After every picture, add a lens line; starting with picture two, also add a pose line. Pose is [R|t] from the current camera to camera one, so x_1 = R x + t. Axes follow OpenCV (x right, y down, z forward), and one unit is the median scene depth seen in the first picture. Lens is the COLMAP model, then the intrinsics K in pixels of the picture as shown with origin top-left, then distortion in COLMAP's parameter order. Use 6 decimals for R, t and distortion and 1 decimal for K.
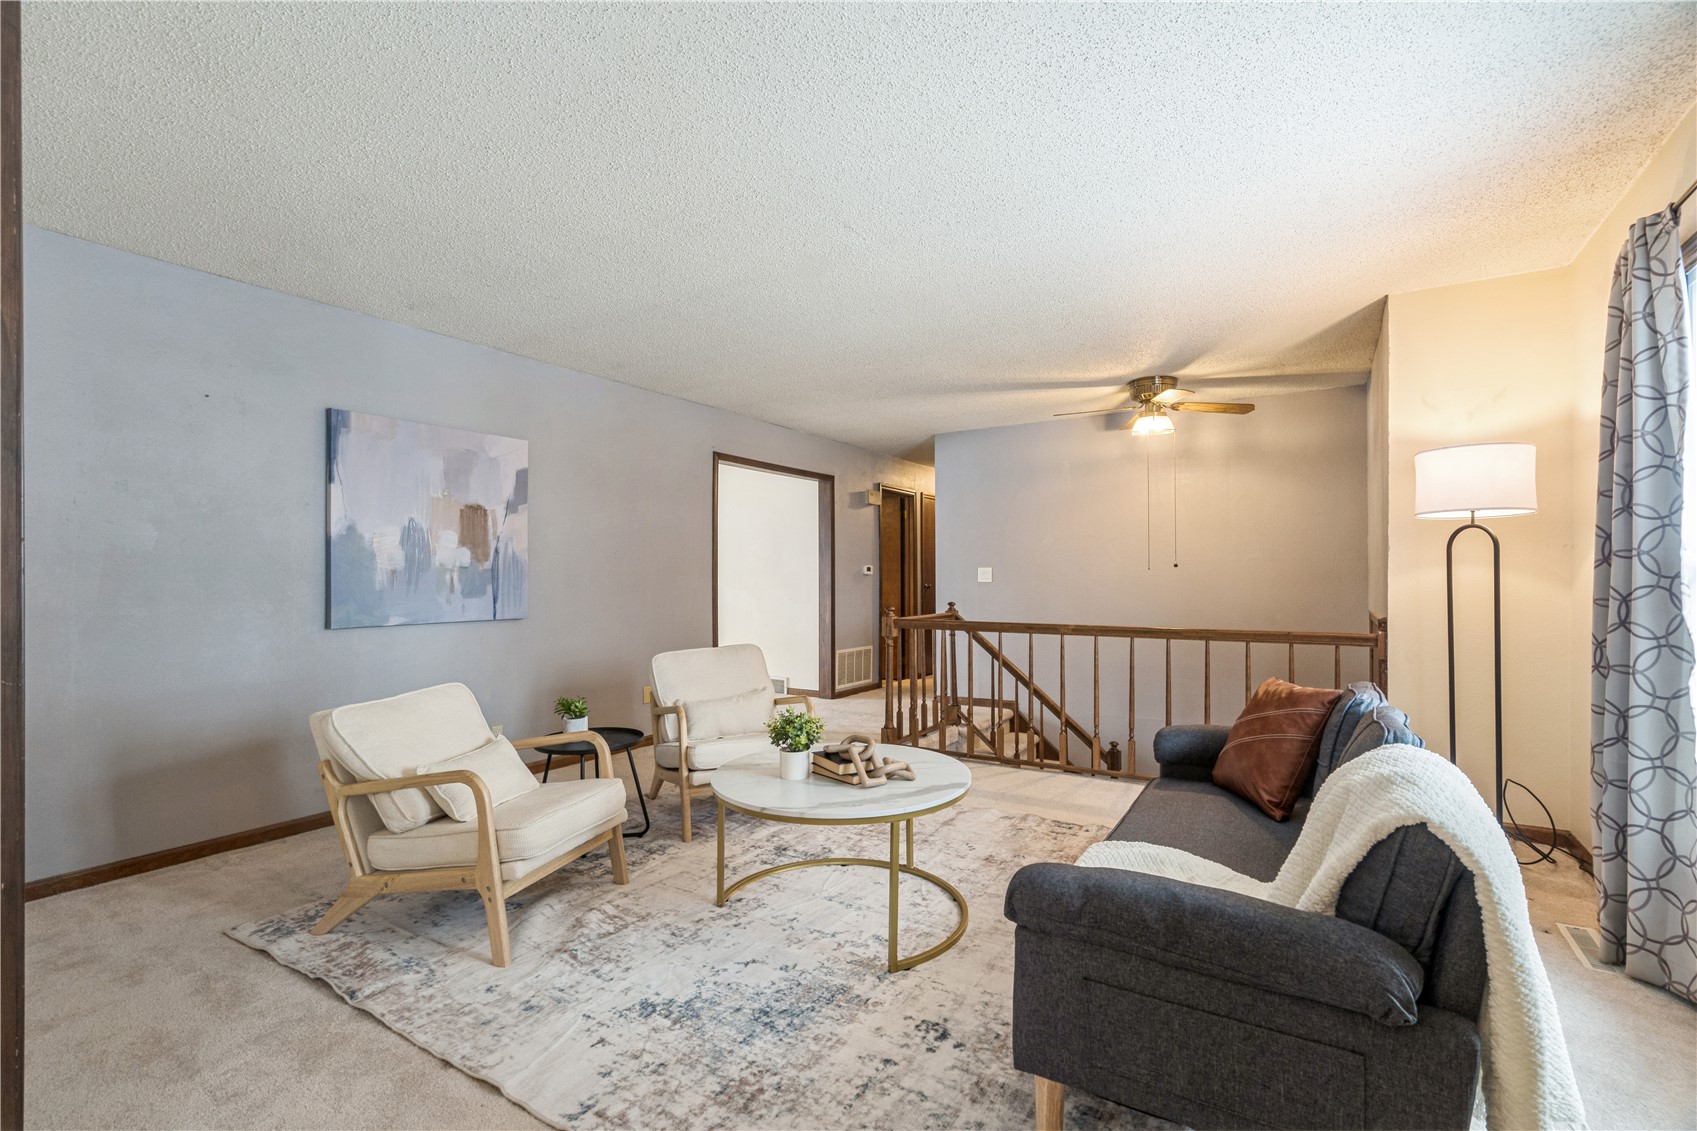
lens RADIAL K [[774.7, 0, 851.3], [0, 774.7, 556.9], [0, 0, 1]] dist [-0.000188, 0.000144]
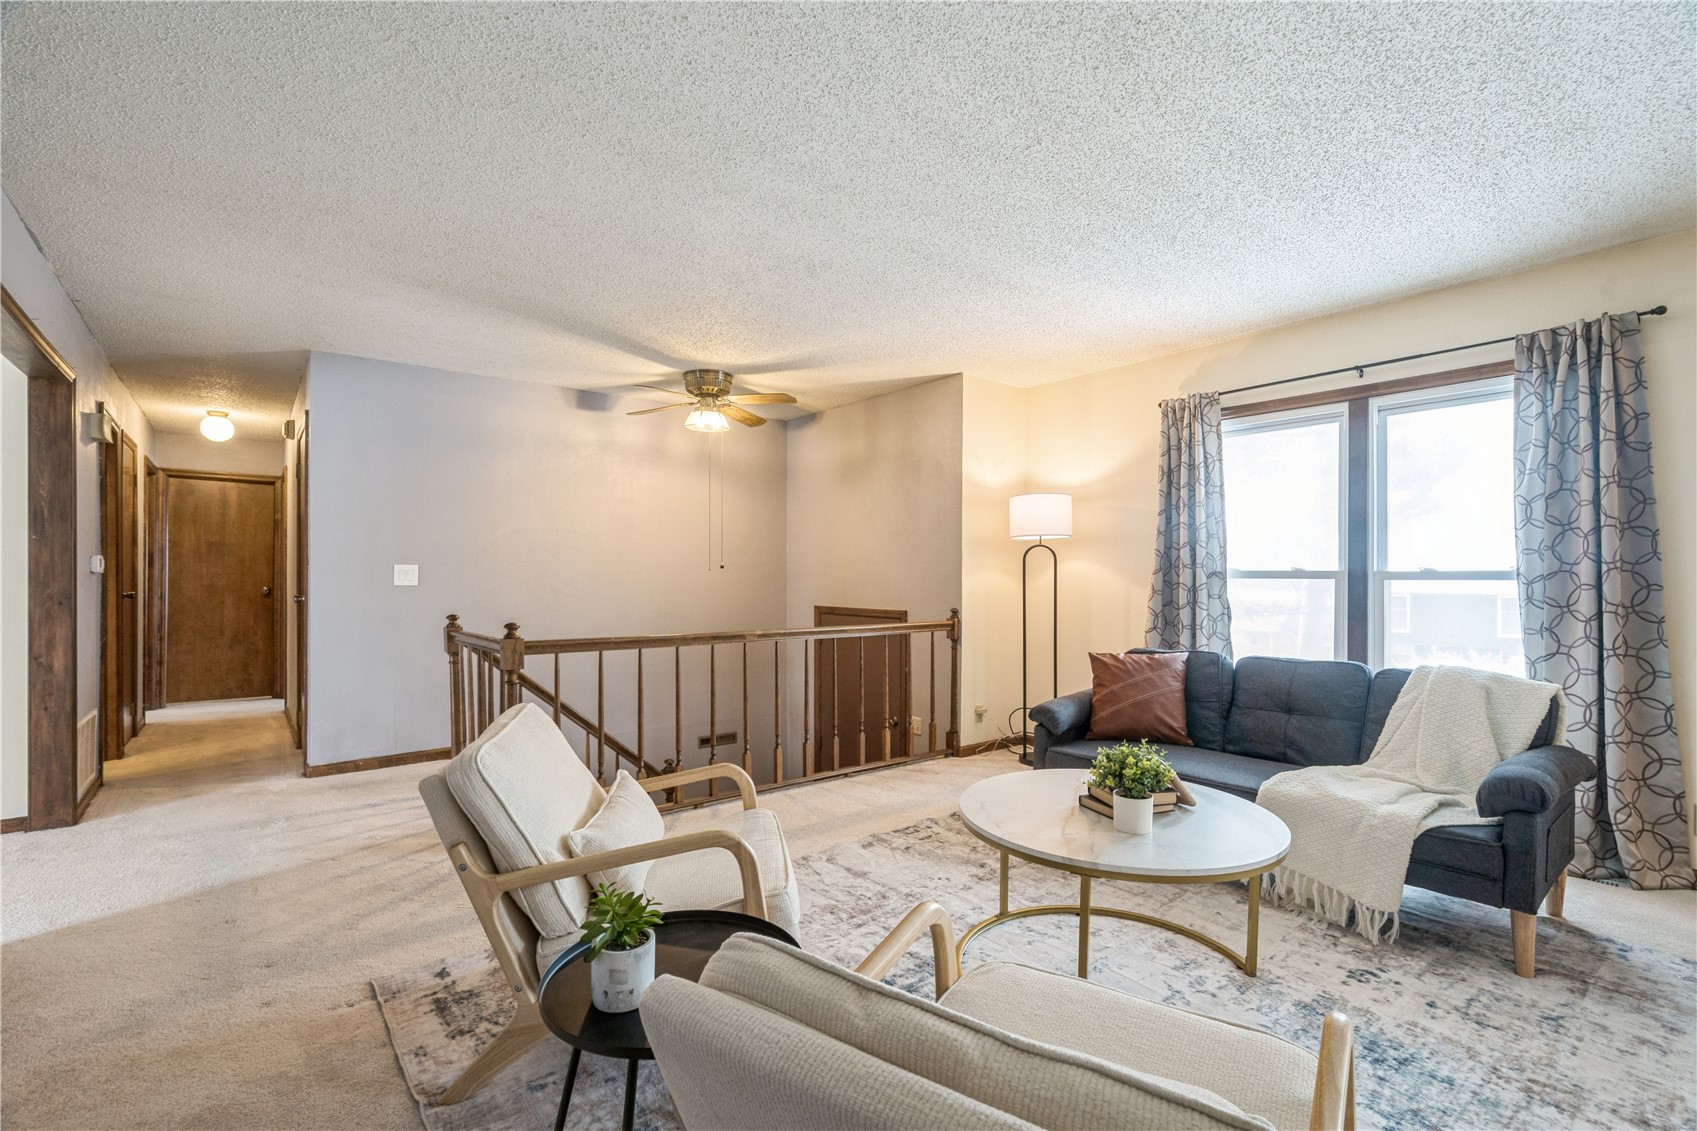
lens RADIAL K [[779.2, 0, 851.8], [0, 779.2, 587.9], [0, 0, 1]] dist [0.030626, -0.000002]
pose [[0.299433, -0.002540, 0.954114, -0.695984], [-0.023209, 0.999681, 0.009945, 0.030195], [-0.953835, -0.025122, 0.299279, 0.786572]]
